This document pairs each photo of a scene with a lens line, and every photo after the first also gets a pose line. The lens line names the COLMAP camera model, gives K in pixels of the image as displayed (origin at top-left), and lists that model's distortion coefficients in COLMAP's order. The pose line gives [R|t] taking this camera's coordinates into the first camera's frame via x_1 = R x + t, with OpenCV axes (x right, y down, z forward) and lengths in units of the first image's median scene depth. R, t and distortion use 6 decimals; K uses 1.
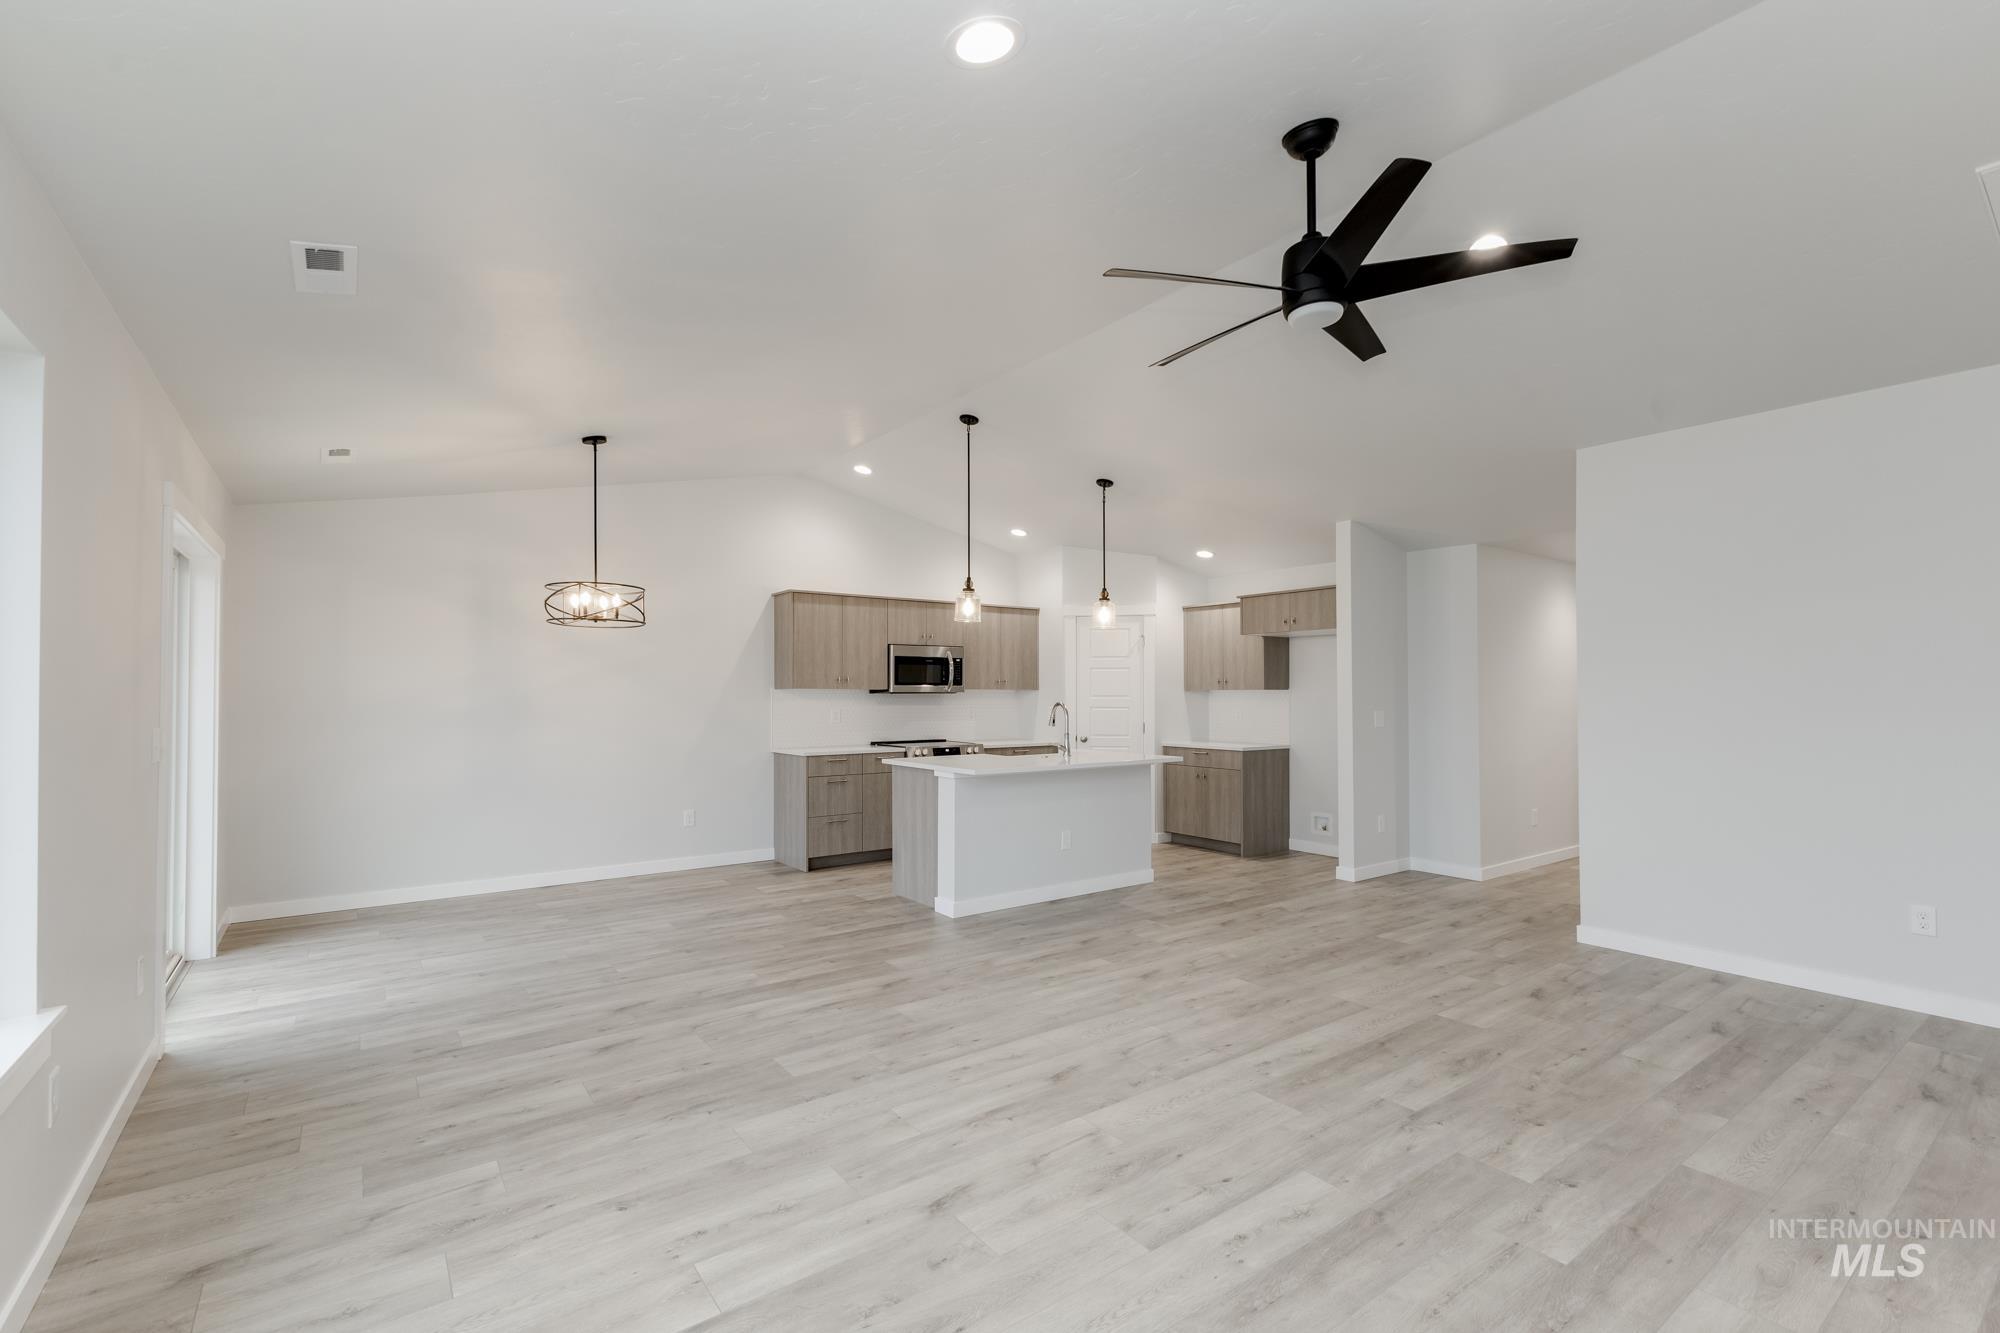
lens RADIAL K [[868.8, 0, 1004.9], [0, 868.8, 676.0], [0, 0, 1]] dist [0.005238, 0.000011]
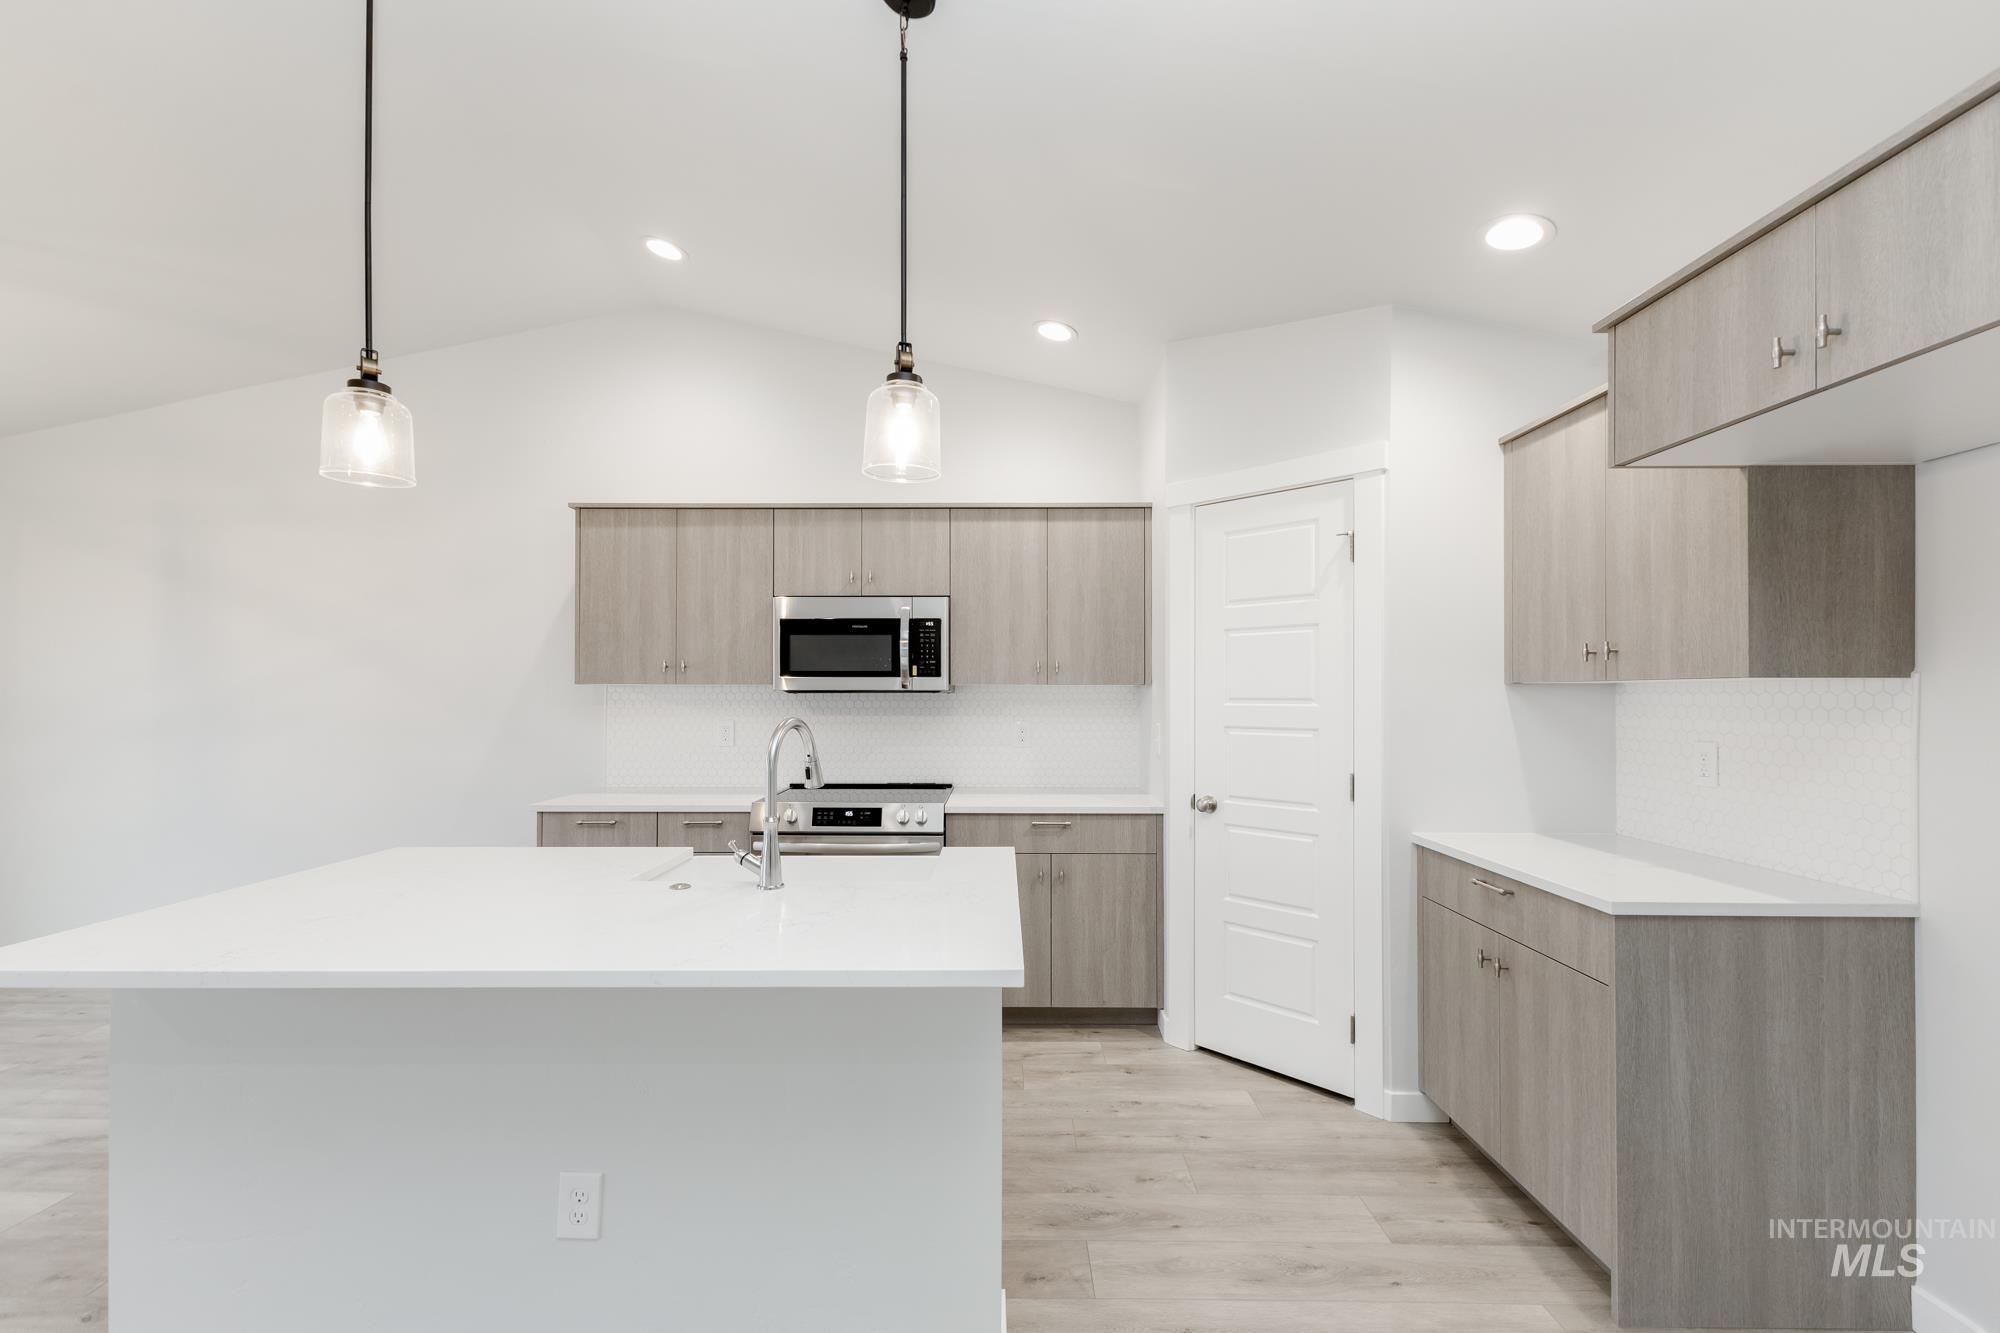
lens RADIAL K [[868.8, 0, 992.7], [0, 868.8, 678.5], [0, 0, 1]] dist [0.005238, 0.000011]
pose [[0.797013, -0.009073, -0.603894, 0.270388], [0.011954, 0.999928, 0.000755, 0.012601], [0.603844, -0.007820, 0.797064, 0.650199]]
